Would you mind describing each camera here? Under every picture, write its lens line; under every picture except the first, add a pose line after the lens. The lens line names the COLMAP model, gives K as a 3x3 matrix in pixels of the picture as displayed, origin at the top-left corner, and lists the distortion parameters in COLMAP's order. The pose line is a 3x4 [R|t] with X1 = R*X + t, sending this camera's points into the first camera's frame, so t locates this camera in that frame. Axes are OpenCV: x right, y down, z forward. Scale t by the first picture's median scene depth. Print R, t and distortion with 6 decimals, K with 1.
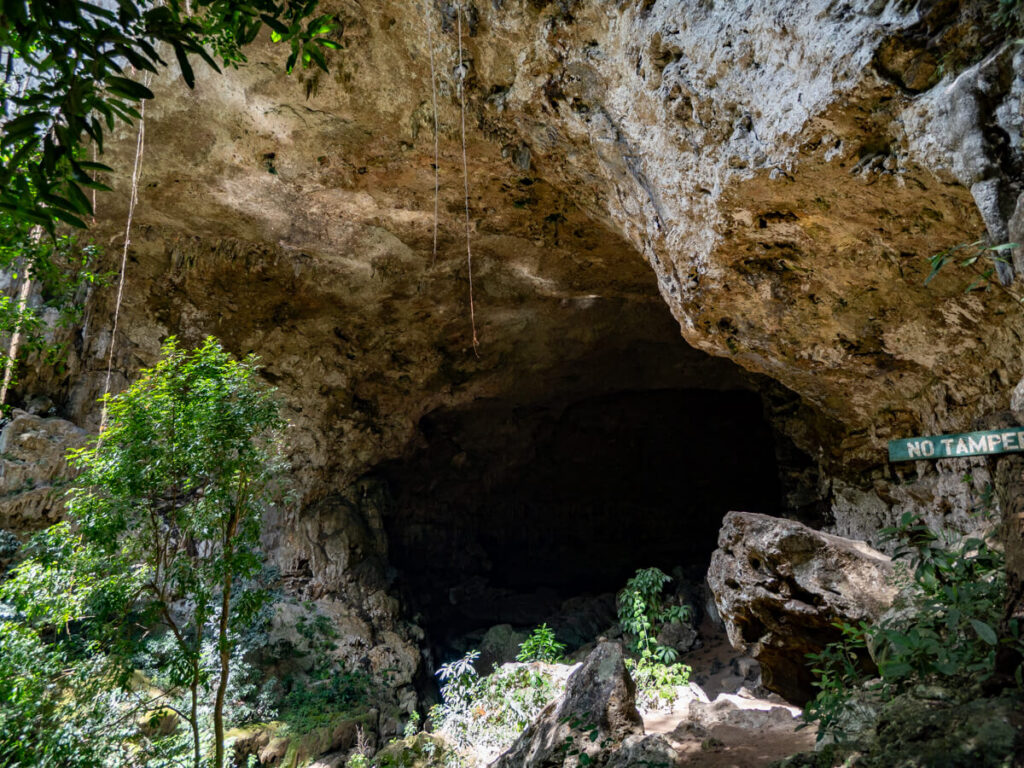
lens RADIAL K [[622.1, 0, 482.4], [0, 622.1, 389.0], [0, 0, 1]] dist [-0.016418, 0.001541]
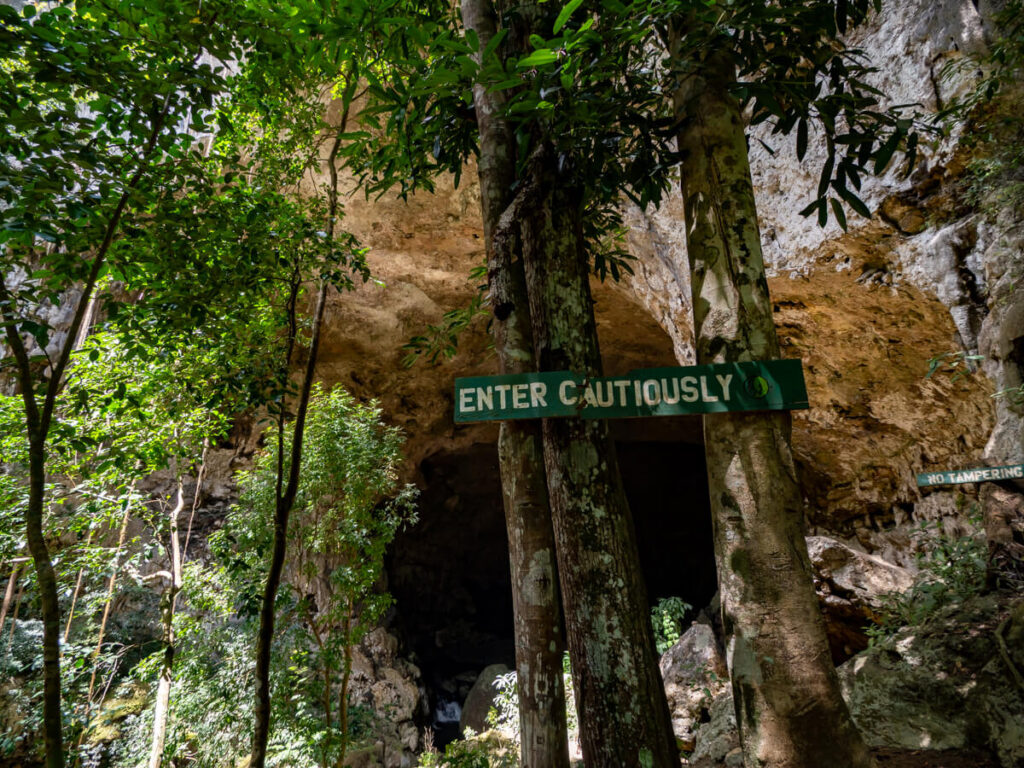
lens RADIAL K [[622.1, 0, 482.4], [0, 622.1, 389.0], [0, 0, 1]] dist [-0.016418, 0.001541]
pose [[0.998236, 0.040893, 0.043052, -0.170382], [-0.037582, 0.996468, -0.075095, 0.005801], [-0.045971, 0.073344, 0.996247, -0.180603]]
